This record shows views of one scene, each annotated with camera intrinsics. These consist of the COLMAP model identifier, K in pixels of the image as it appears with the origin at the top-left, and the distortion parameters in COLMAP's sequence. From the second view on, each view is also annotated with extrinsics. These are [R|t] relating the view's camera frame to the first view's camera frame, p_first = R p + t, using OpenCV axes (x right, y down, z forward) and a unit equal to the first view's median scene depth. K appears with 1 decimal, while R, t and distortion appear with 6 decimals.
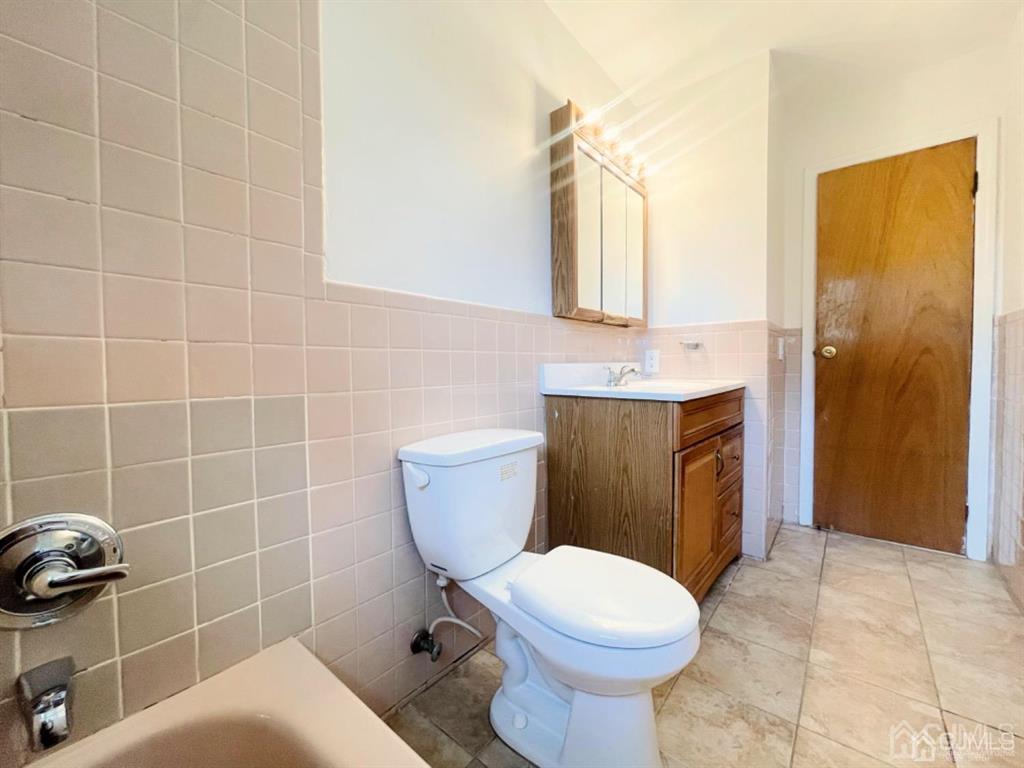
lens RADIAL K [[414.8, 0, 511.3], [0, 414.8, 381.9], [0, 0, 1]] dist [-0.000907, 0.000487]
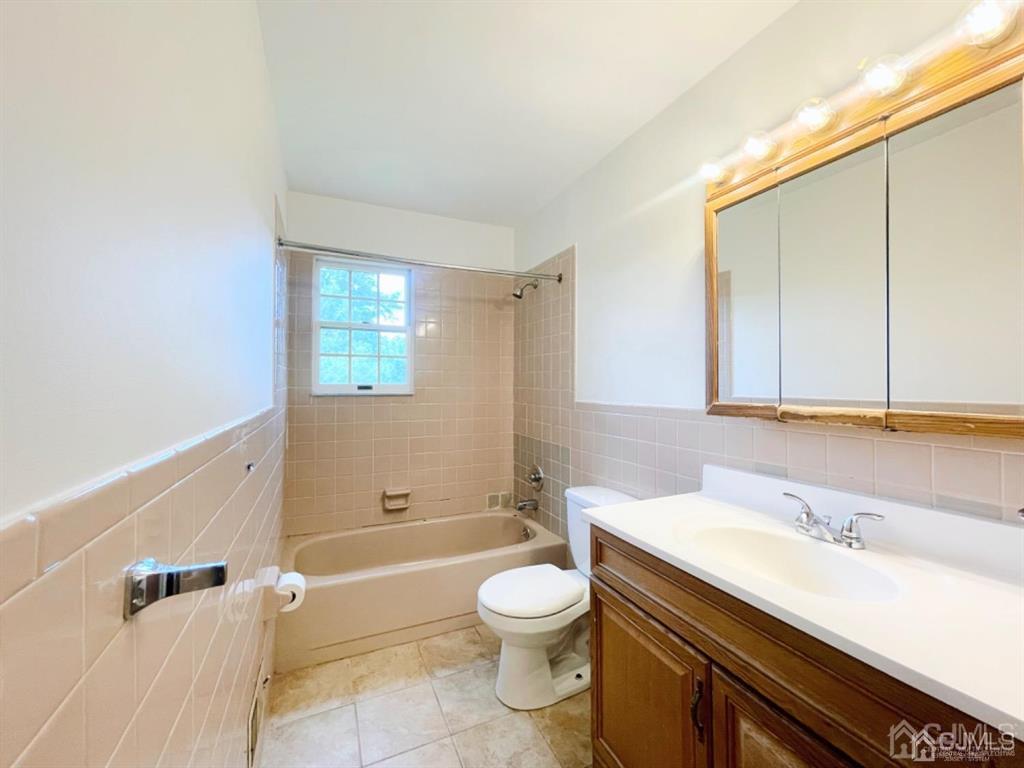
lens RADIAL K [[414.8, 0, 511.3], [0, 414.8, 381.9], [0, 0, 1]] dist [-0.000907, 0.000487]
pose [[-0.432897, 0.006155, -0.901422, 1.102593], [-0.027372, 0.999426, 0.019969, -0.236155], [0.901028, 0.033318, -0.432480, 1.017341]]
